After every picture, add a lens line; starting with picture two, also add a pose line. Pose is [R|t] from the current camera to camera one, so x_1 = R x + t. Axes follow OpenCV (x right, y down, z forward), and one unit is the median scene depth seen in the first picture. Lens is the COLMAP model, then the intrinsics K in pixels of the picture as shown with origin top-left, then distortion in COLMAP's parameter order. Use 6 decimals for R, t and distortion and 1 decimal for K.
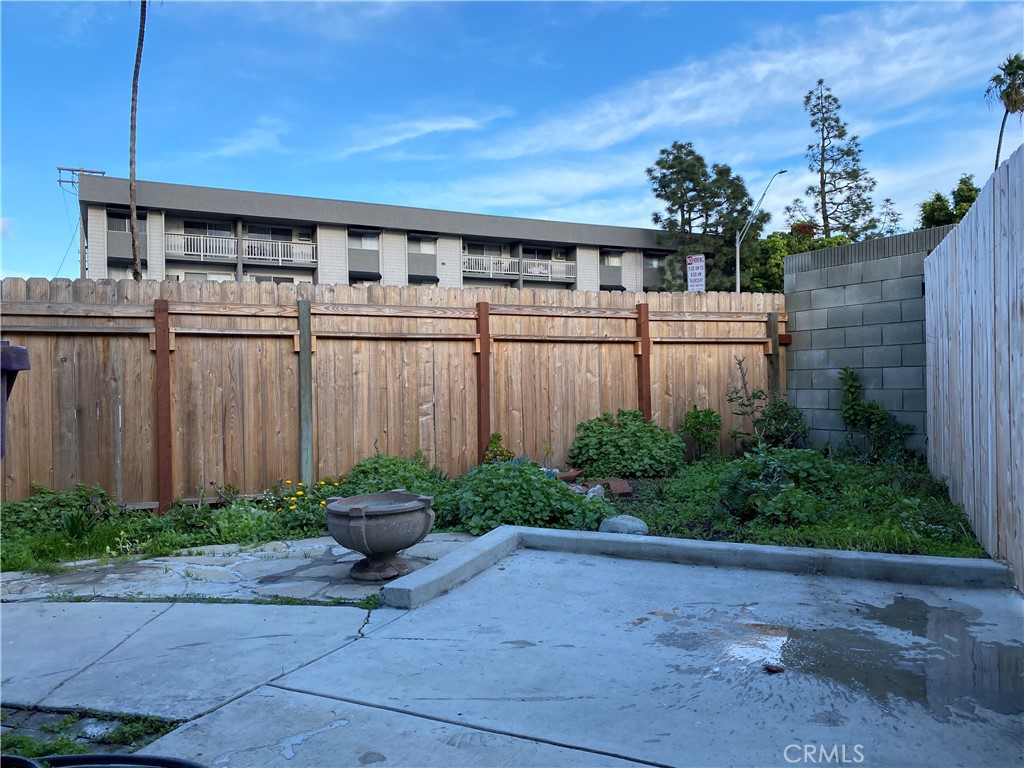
lens RADIAL K [[782.1, 0, 509.5], [0, 782.1, 389.0], [0, 0, 1]] dist [0.036156, -0.005542]
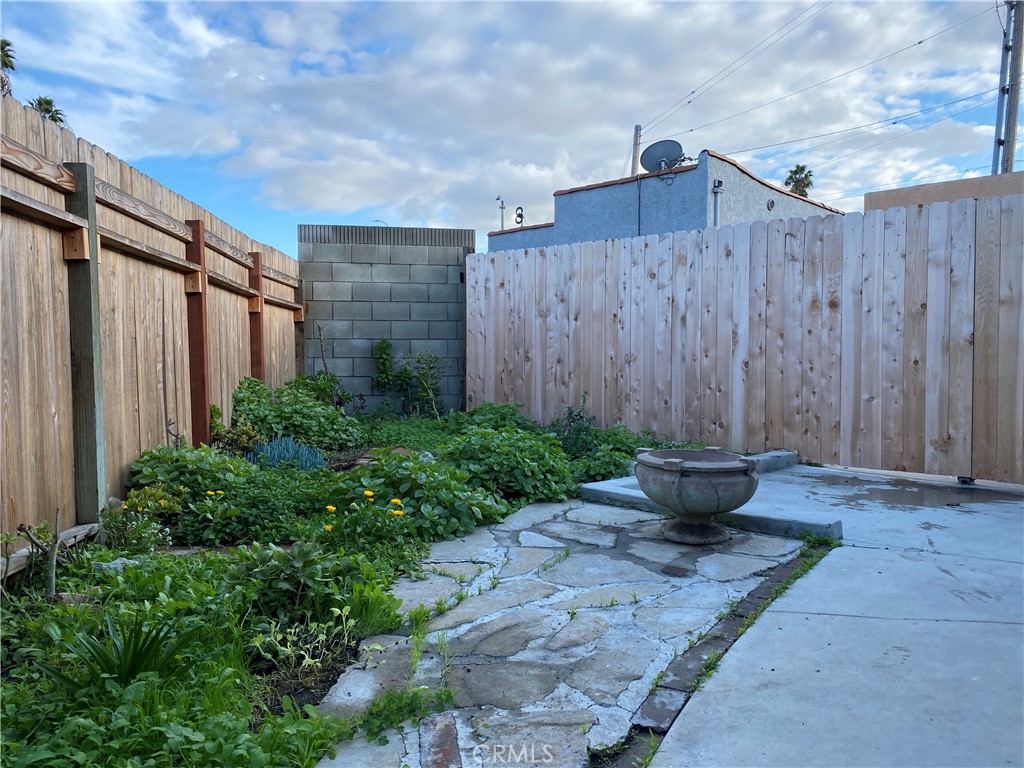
lens RADIAL K [[782.1, 0, 509.5], [0, 782.1, 389.0], [0, 0, 1]] dist [0.036156, -0.005542]
pose [[0.348154, -0.017584, 0.937273, -0.616742], [-0.000677, 0.999819, 0.019009, 0.026448], [-0.937437, -0.007253, 0.348079, 0.501649]]
